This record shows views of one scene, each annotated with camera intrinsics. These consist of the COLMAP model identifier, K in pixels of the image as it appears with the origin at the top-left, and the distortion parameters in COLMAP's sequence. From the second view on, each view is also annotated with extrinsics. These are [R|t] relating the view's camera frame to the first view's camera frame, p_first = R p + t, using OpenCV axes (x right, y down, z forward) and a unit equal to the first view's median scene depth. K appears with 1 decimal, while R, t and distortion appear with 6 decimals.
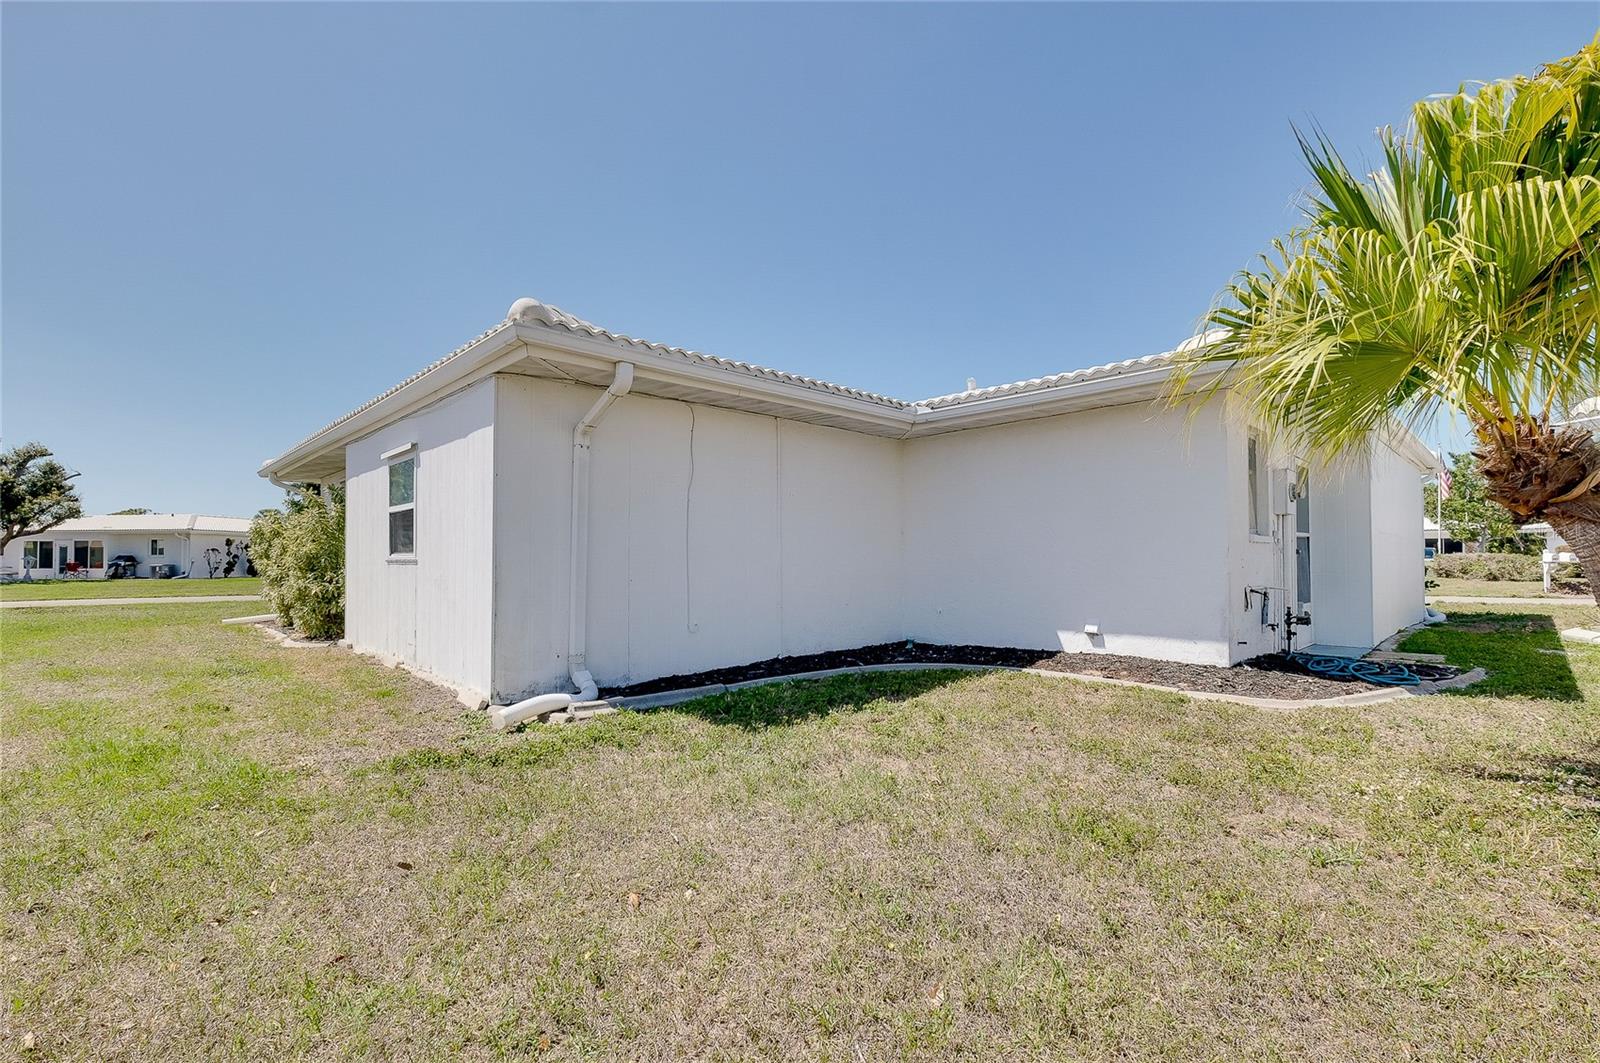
lens RADIAL K [[711.0, 0, 801.8], [0, 711.0, 546.9], [0, 0, 1]] dist [0.003338, 0.000199]
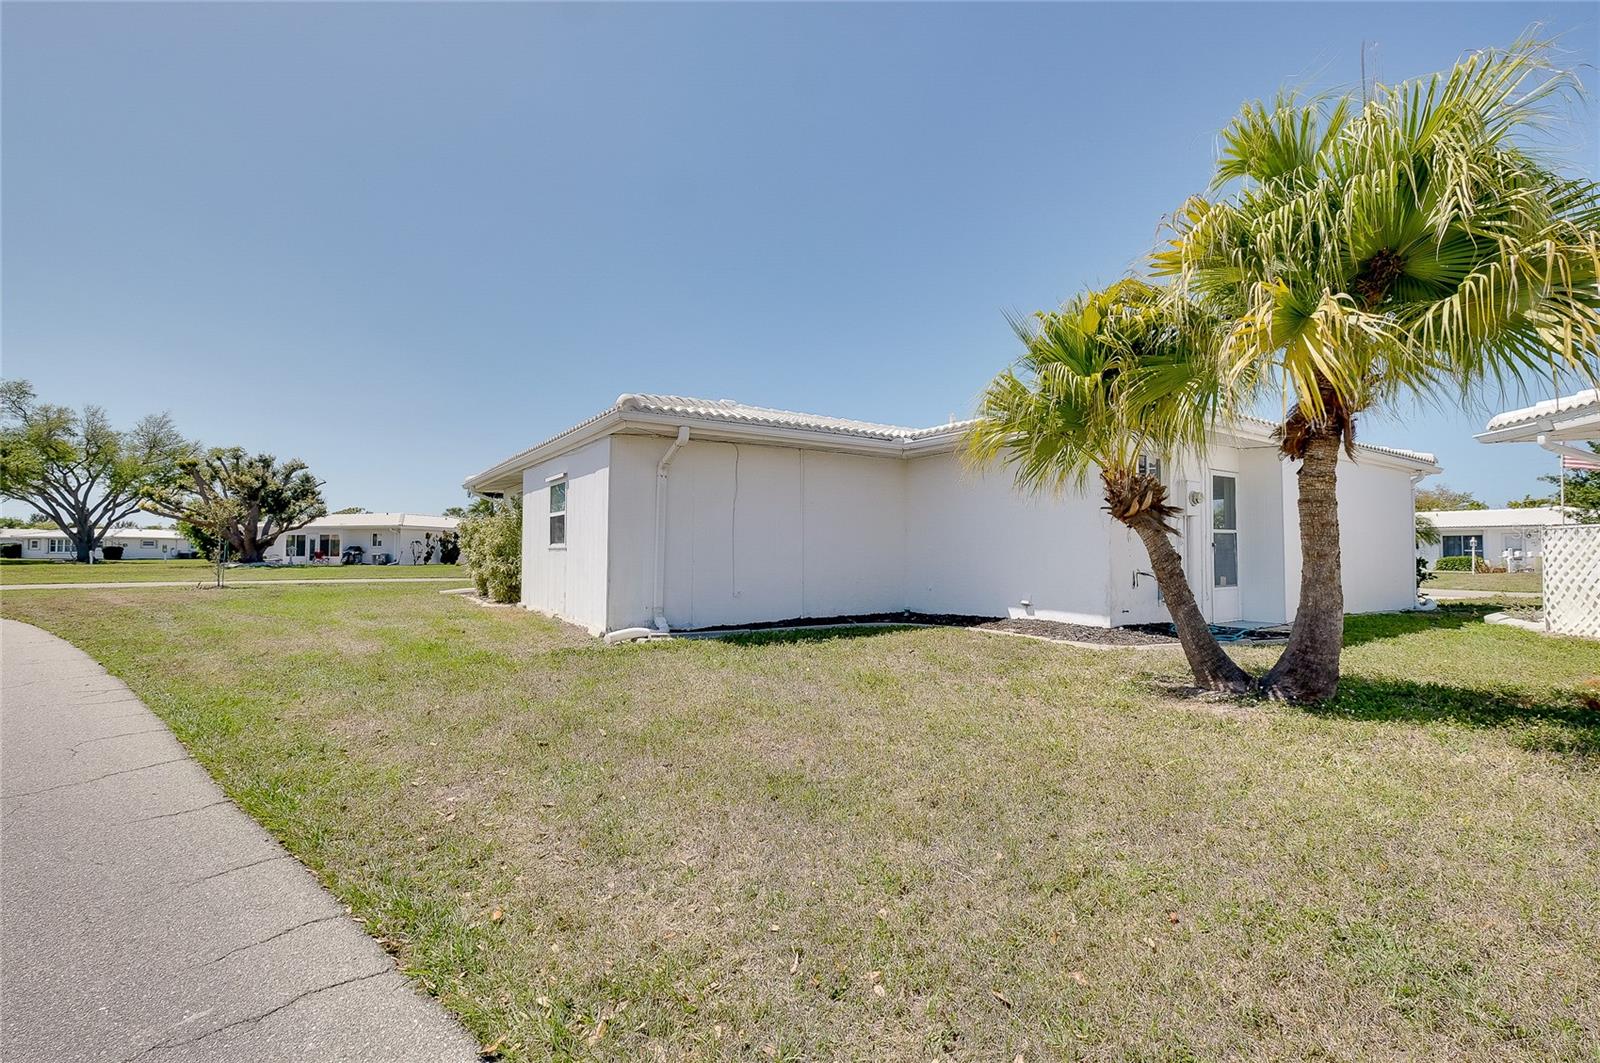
lens RADIAL K [[711.0, 0, 800.3], [0, 711.0, 523.1], [0, 0, 1]] dist [0.003338, 0.000199]
pose [[0.983271, -0.002566, -0.182128, 0.163179], [-0.001972, 0.999692, -0.024731, 0.001426], [0.182136, 0.024676, 0.982964, -0.290280]]
